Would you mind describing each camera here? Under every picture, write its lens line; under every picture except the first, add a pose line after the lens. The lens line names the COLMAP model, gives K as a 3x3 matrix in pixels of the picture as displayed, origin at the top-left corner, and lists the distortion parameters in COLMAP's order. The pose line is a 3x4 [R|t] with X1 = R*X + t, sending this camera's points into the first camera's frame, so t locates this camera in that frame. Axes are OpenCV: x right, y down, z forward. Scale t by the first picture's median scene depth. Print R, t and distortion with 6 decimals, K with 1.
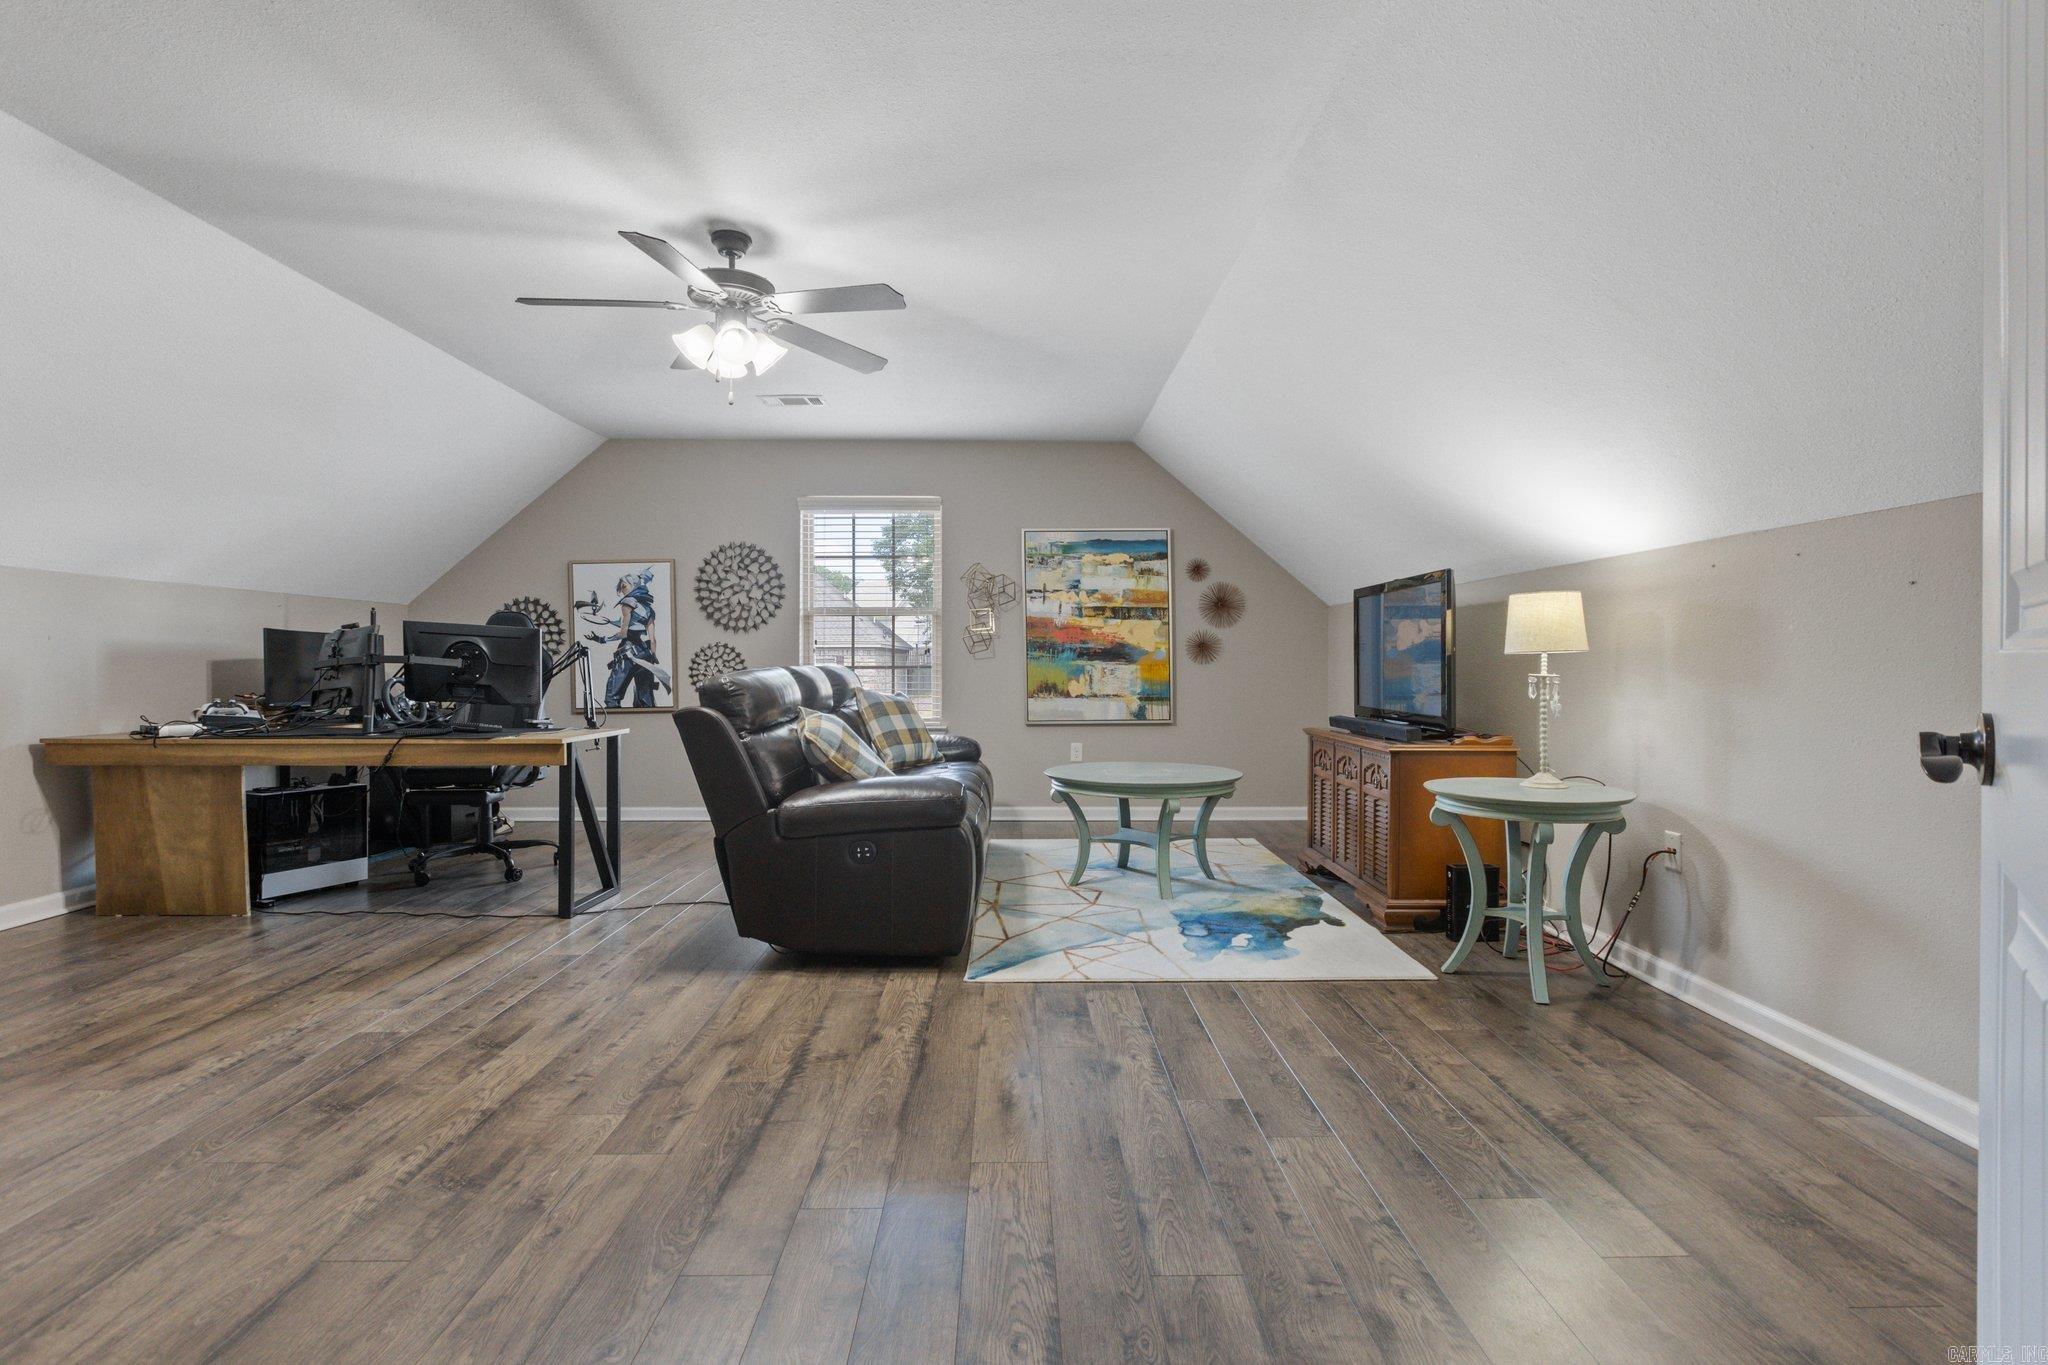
lens RADIAL K [[943.6, 0, 1027.2], [0, 943.6, 658.0], [0, 0, 1]] dist [-0.000579, -0.000060]
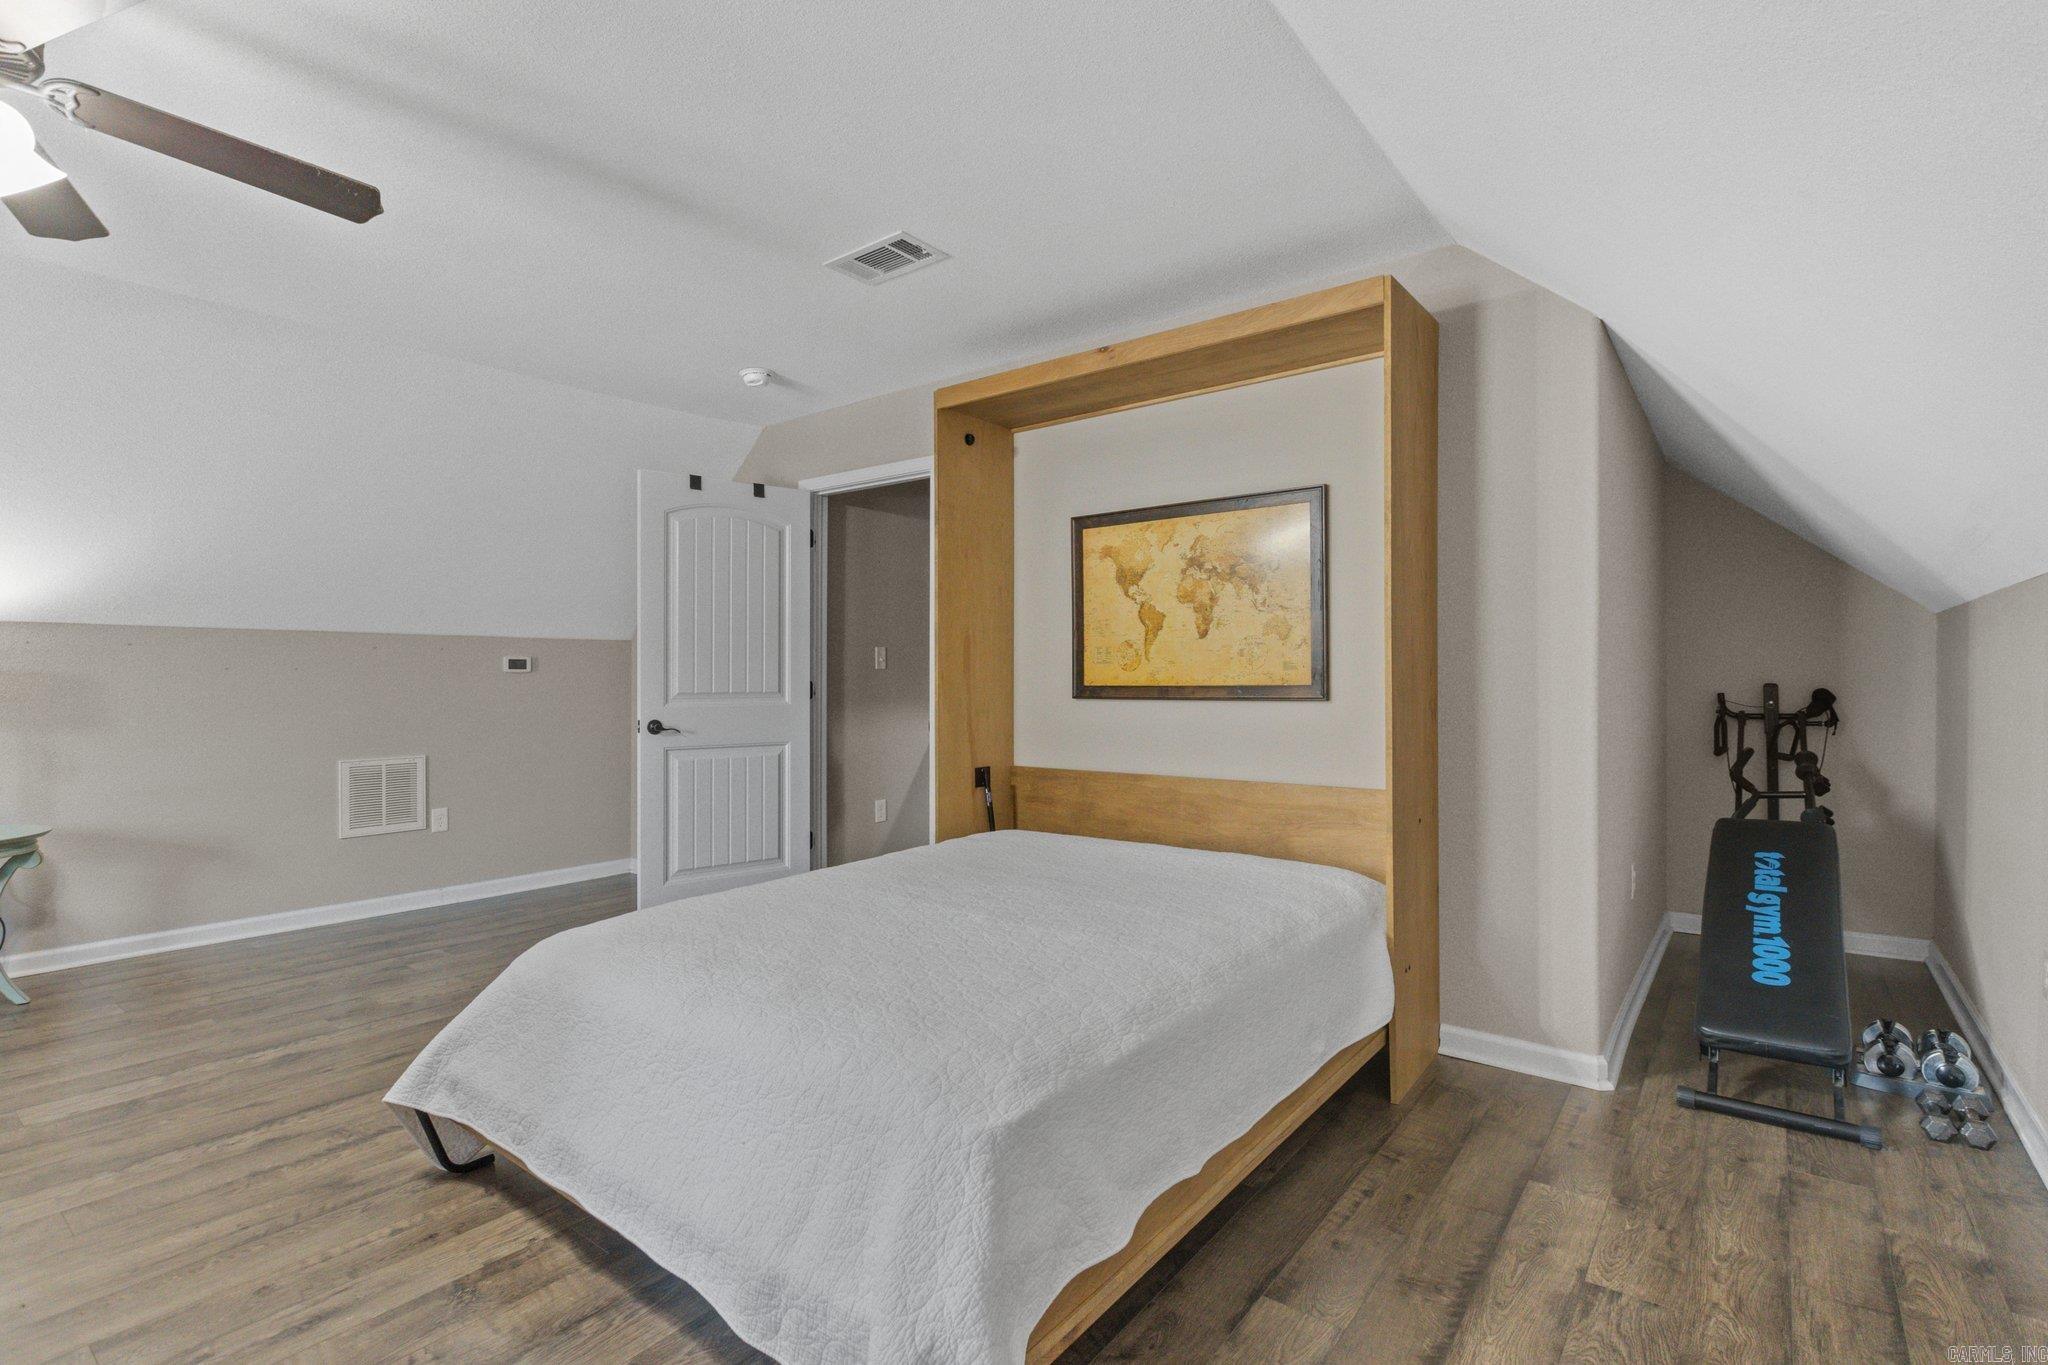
lens RADIAL K [[977.8, 0, 1024.0], [0, 977.8, 682.5], [0, 0, 1]] dist [-0.011316, -0.000621]
pose [[-0.778490, -0.000674, 0.627656, -1.299016], [0.000853, 0.999997, 0.002131, -0.044214], [-0.627656, 0.002195, -0.778488, 1.249343]]
